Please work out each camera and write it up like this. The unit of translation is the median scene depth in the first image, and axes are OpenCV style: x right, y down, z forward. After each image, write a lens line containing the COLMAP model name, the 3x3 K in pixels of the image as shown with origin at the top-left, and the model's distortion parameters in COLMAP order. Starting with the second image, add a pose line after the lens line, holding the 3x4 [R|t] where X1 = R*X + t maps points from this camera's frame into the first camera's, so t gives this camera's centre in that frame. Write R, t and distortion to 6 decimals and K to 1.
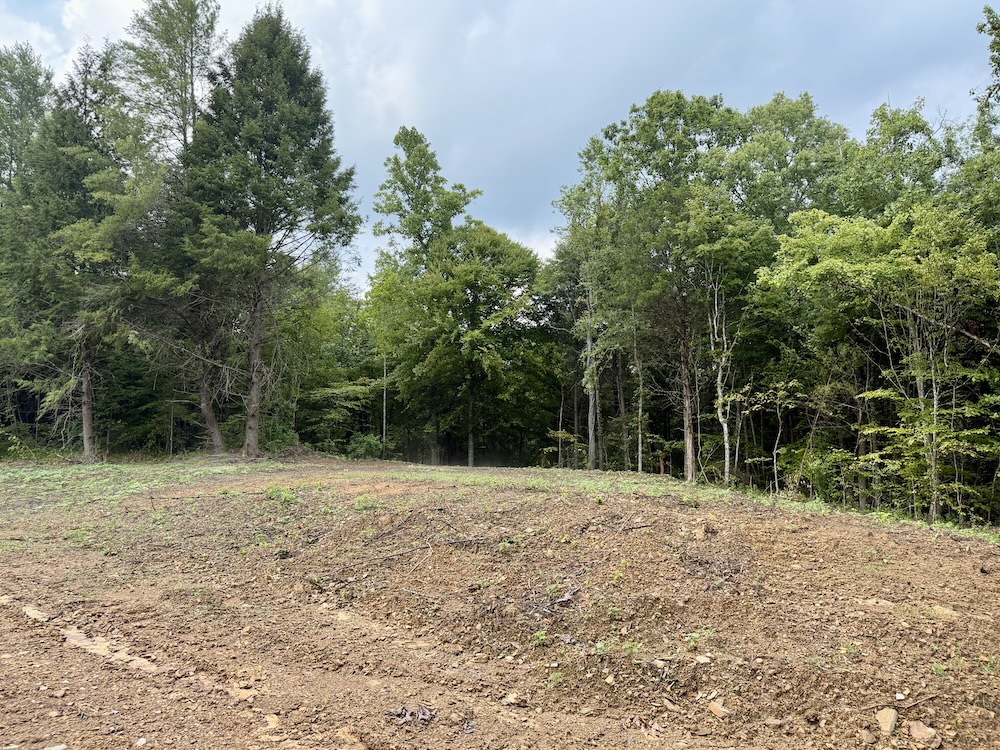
lens RADIAL K [[748.3, 0, 502.0], [0, 748.3, 375.3], [0, 0, 1]] dist [0.041435, -0.012360]
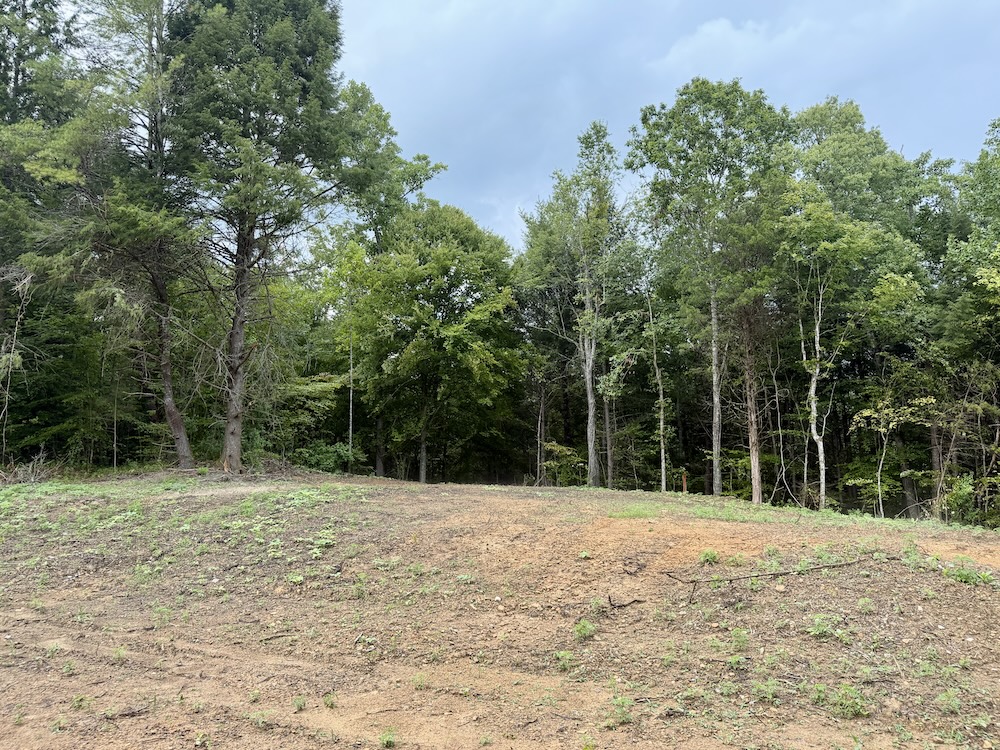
lens RADIAL K [[748.3, 0, 499.0], [0, 748.3, 375.7], [0, 0, 1]] dist [0.041435, -0.012360]
pose [[0.954425, 0.046122, 0.294864, -0.252488], [-0.043502, 0.998934, -0.015444, 0.010968], [-0.295262, 0.001913, 0.955414, 0.170221]]
